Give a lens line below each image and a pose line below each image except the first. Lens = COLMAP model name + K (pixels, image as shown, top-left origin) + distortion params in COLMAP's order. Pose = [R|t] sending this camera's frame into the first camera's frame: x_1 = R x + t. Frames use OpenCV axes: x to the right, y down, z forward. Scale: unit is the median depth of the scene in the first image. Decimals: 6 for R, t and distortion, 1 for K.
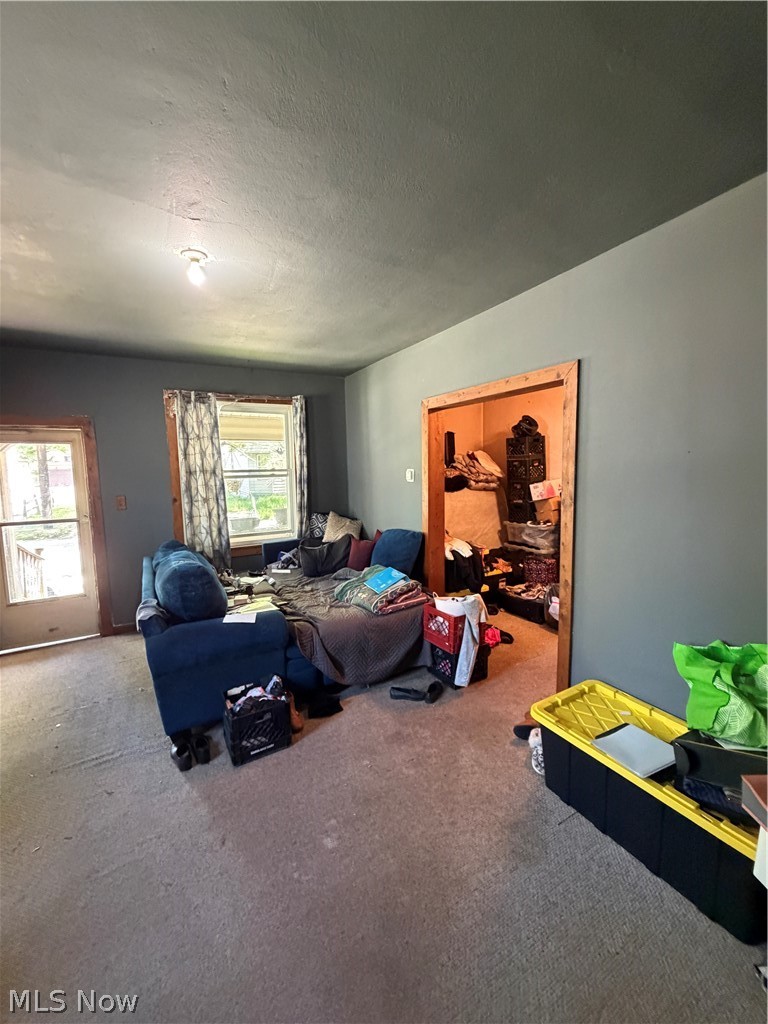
lens RADIAL K [[407.0, 0, 384.6], [0, 407.0, 509.1], [0, 0, 1]] dist [-0.000596, -0.000261]
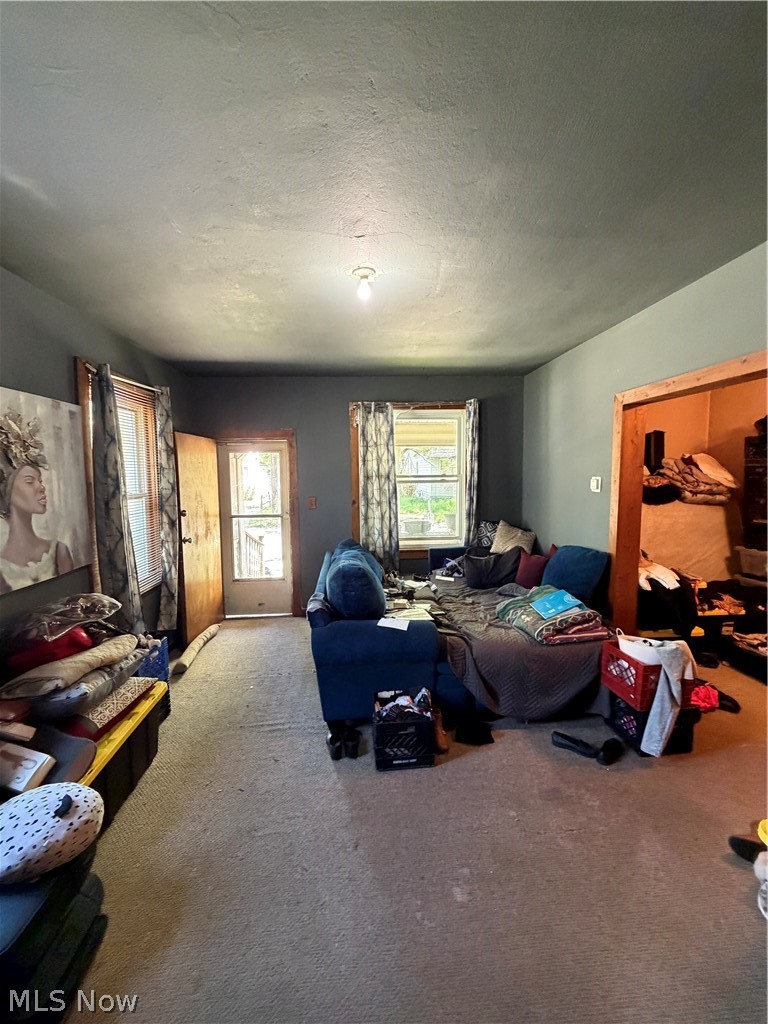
lens RADIAL K [[407.0, 0, 383.8], [0, 407.0, 509.5], [0, 0, 1]] dist [-0.000596, -0.000261]
pose [[0.903898, 0.046058, -0.425262, 0.025015], [-0.049176, 0.998783, 0.003650, -0.011064], [0.424913, 0.017613, 0.905063, 0.042820]]
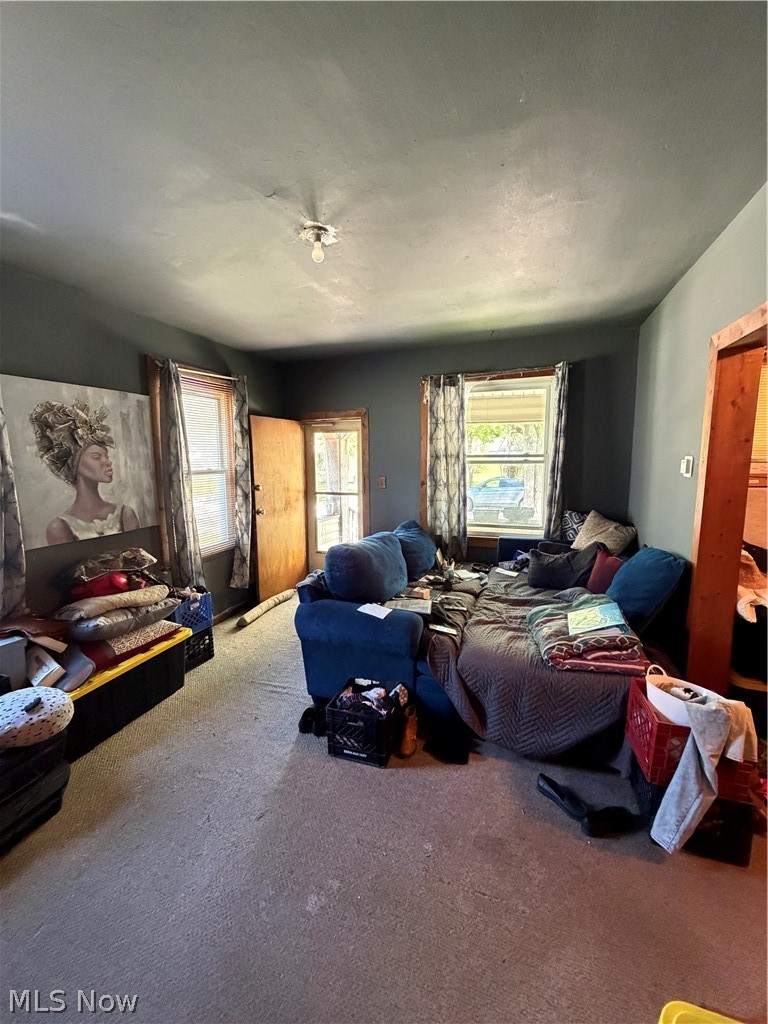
lens RADIAL K [[407.0, 0, 383.3], [0, 407.0, 509.5], [0, 0, 1]] dist [-0.000596, -0.000261]
pose [[0.656027, 0.110389, -0.746621, 0.213868], [-0.080968, 0.993831, 0.075796, -0.026222], [0.750382, 0.010729, 0.660917, 0.236087]]
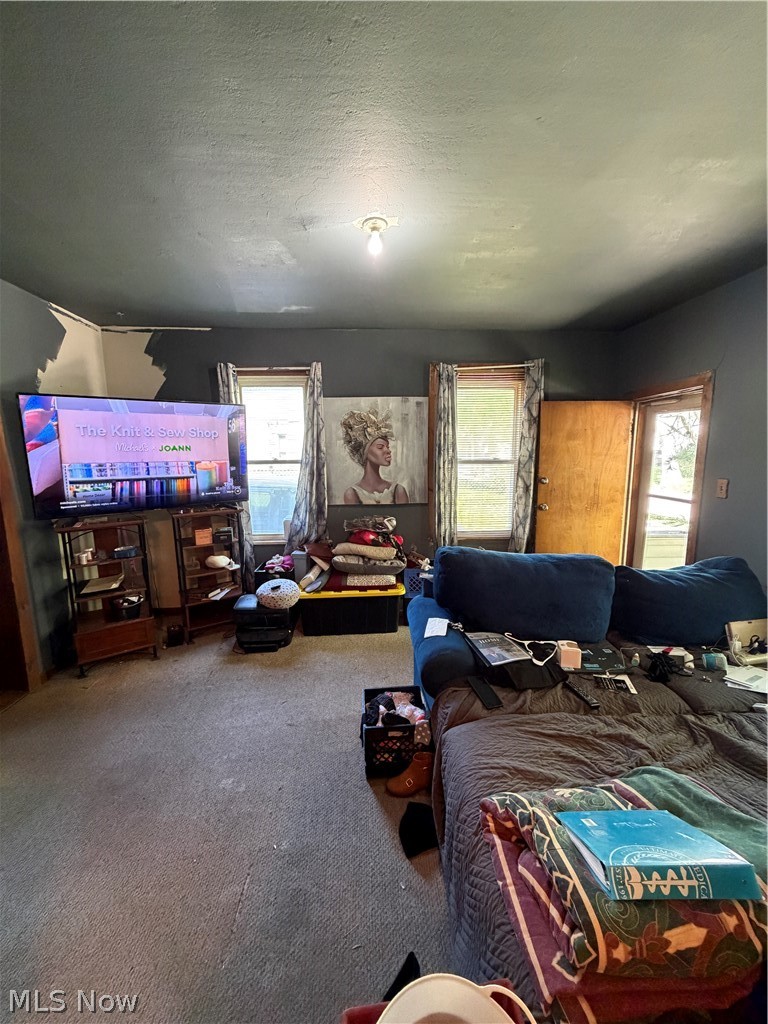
lens RADIAL K [[407.0, 0, 383.2], [0, 407.0, 508.3], [0, 0, 1]] dist [-0.000596, -0.000261]
pose [[-0.441248, 0.152781, -0.884284, 0.239721], [-0.076452, 0.975418, 0.206676, -0.080910], [0.894123, 0.158801, -0.418721, 0.750546]]
